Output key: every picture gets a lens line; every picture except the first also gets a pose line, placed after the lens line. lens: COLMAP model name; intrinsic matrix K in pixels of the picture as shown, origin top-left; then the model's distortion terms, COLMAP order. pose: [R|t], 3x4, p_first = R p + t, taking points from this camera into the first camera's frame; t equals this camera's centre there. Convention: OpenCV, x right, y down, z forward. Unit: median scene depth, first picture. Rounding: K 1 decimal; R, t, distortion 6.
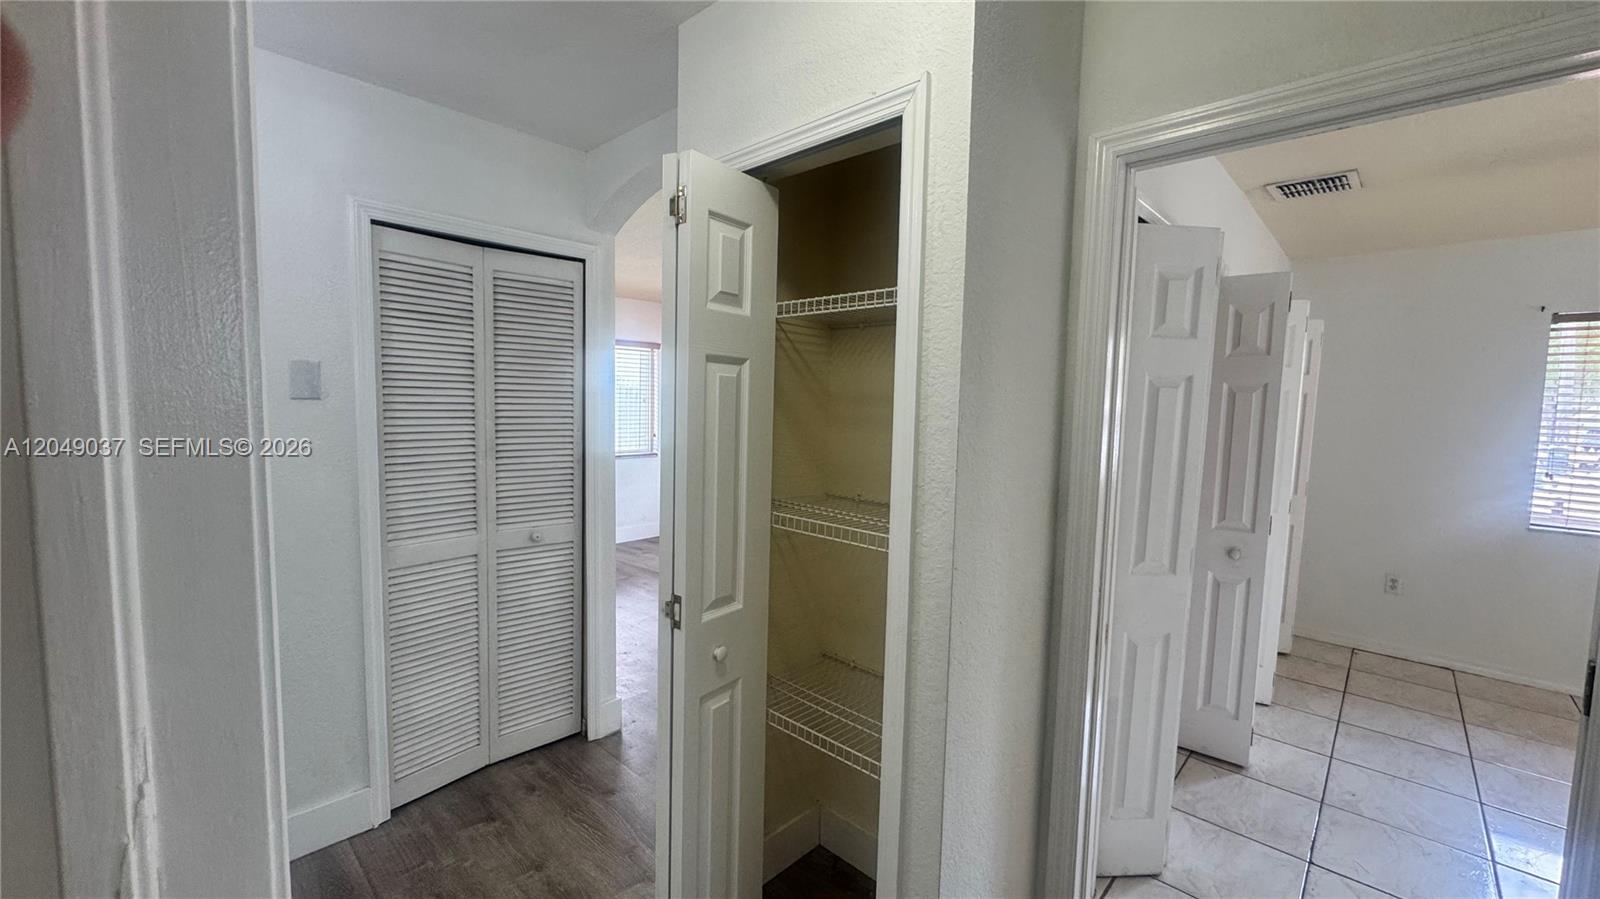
lens RADIAL K [[645.1, 0, 794.3], [0, 645.1, 442.6], [0, 0, 1]] dist [0.001489, 0.000899]
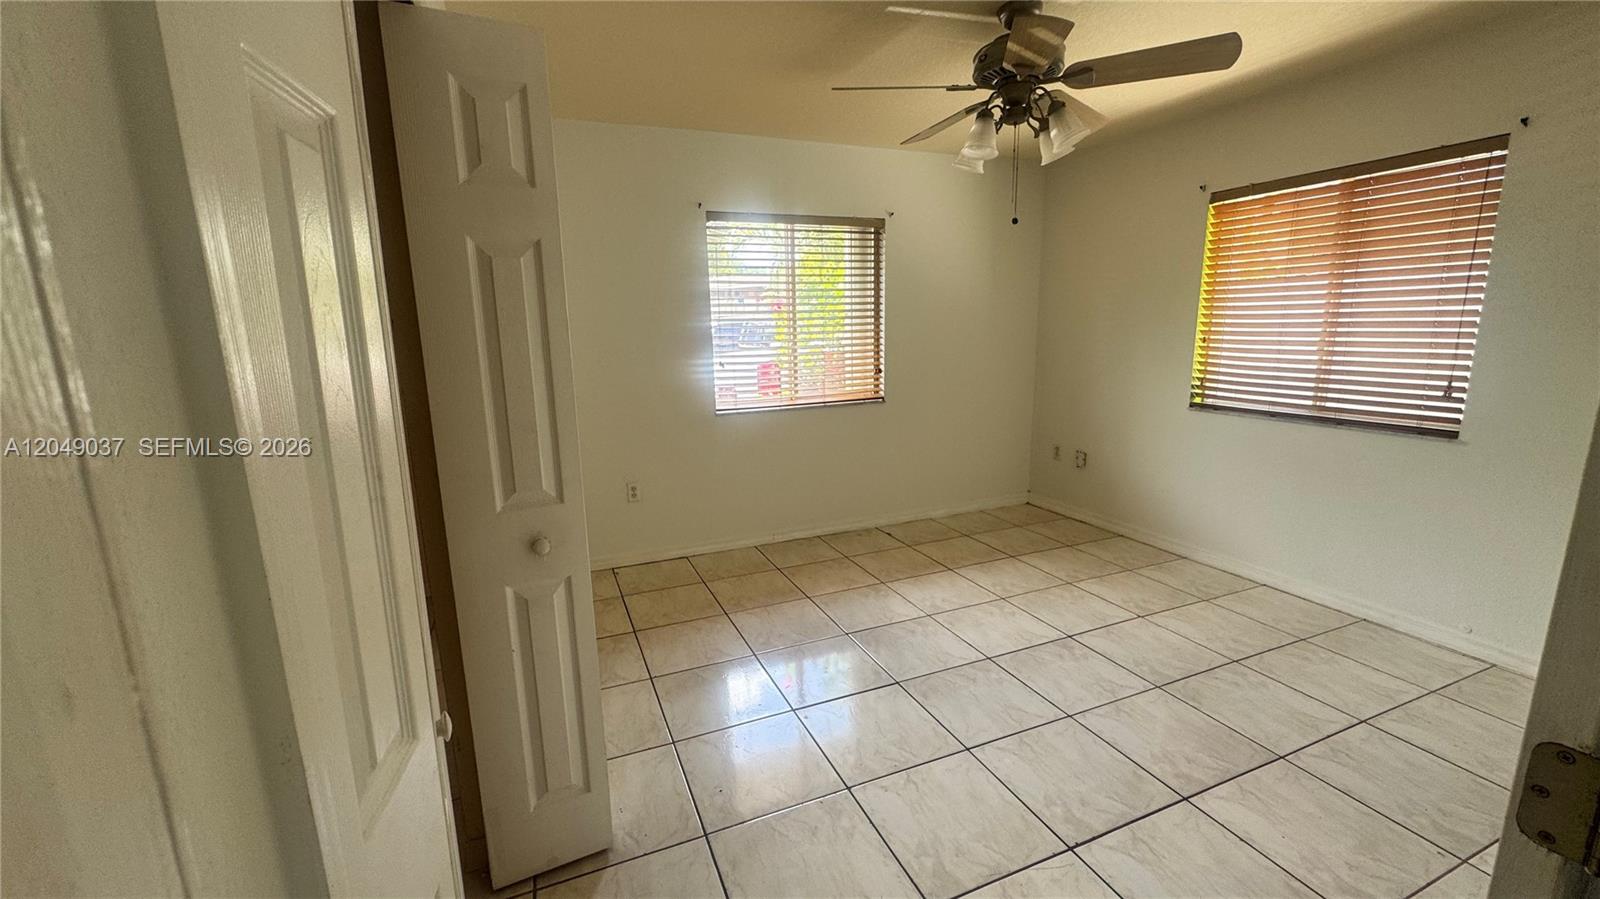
lens RADIAL K [[645.1, 0, 798.7], [0, 645.1, 454.2], [0, 0, 1]] dist [0.001489, 0.000899]
pose [[0.422373, -0.213417, 0.880940, 0.283192], [0.098132, 0.976941, 0.189624, 0.005127], [-0.901095, 0.006357, 0.433576, 0.533301]]
